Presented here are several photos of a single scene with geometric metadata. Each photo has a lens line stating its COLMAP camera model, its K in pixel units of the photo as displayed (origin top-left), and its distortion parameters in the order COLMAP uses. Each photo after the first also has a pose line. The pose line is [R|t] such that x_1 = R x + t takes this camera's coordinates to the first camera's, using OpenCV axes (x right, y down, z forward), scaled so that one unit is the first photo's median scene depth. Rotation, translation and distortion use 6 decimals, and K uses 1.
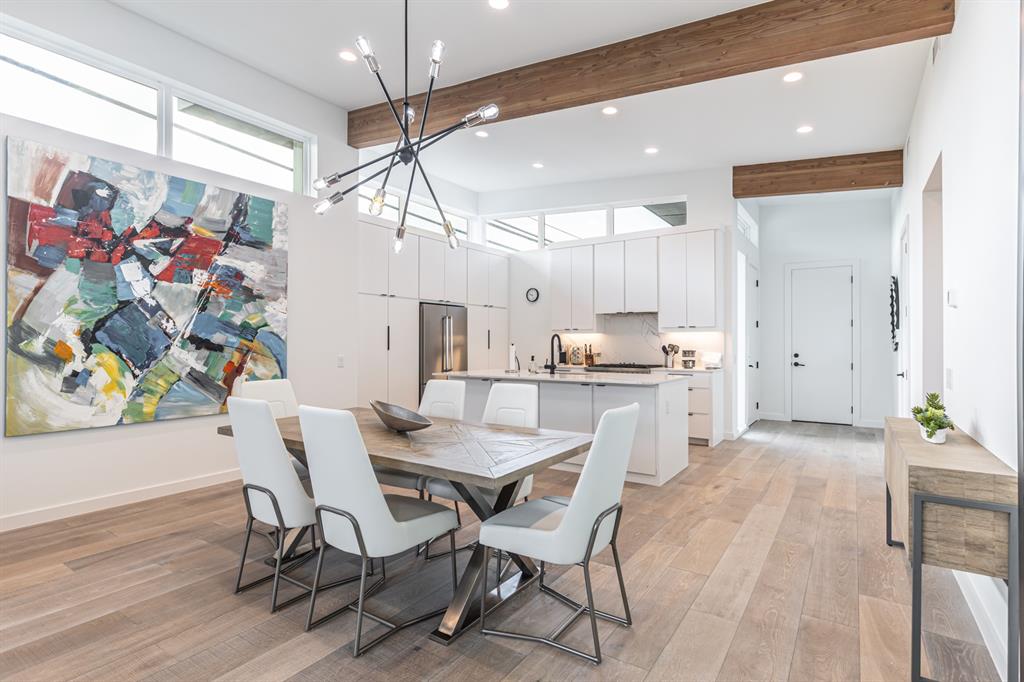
lens RADIAL K [[500.5, 0, 512.0], [0, 500.5, 341.0], [0, 0, 1]] dist [-0.000005, 0.000023]
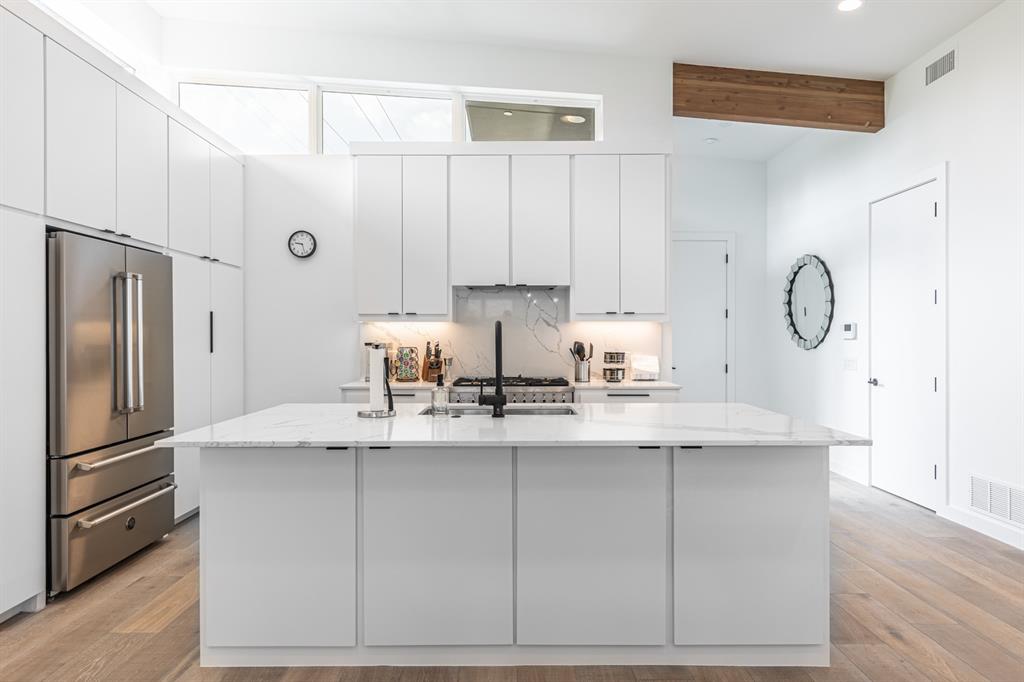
lens RADIAL K [[594.1, 0, 512.0], [0, 594.1, 341.0], [0, 0, 1]] dist [0.001614, 0.000112]
pose [[0.827593, -0.002964, 0.561321, -0.151164], [-0.002079, 0.999963, 0.008347, -0.000563], [-0.561325, -0.008075, 0.827556, 0.478111]]
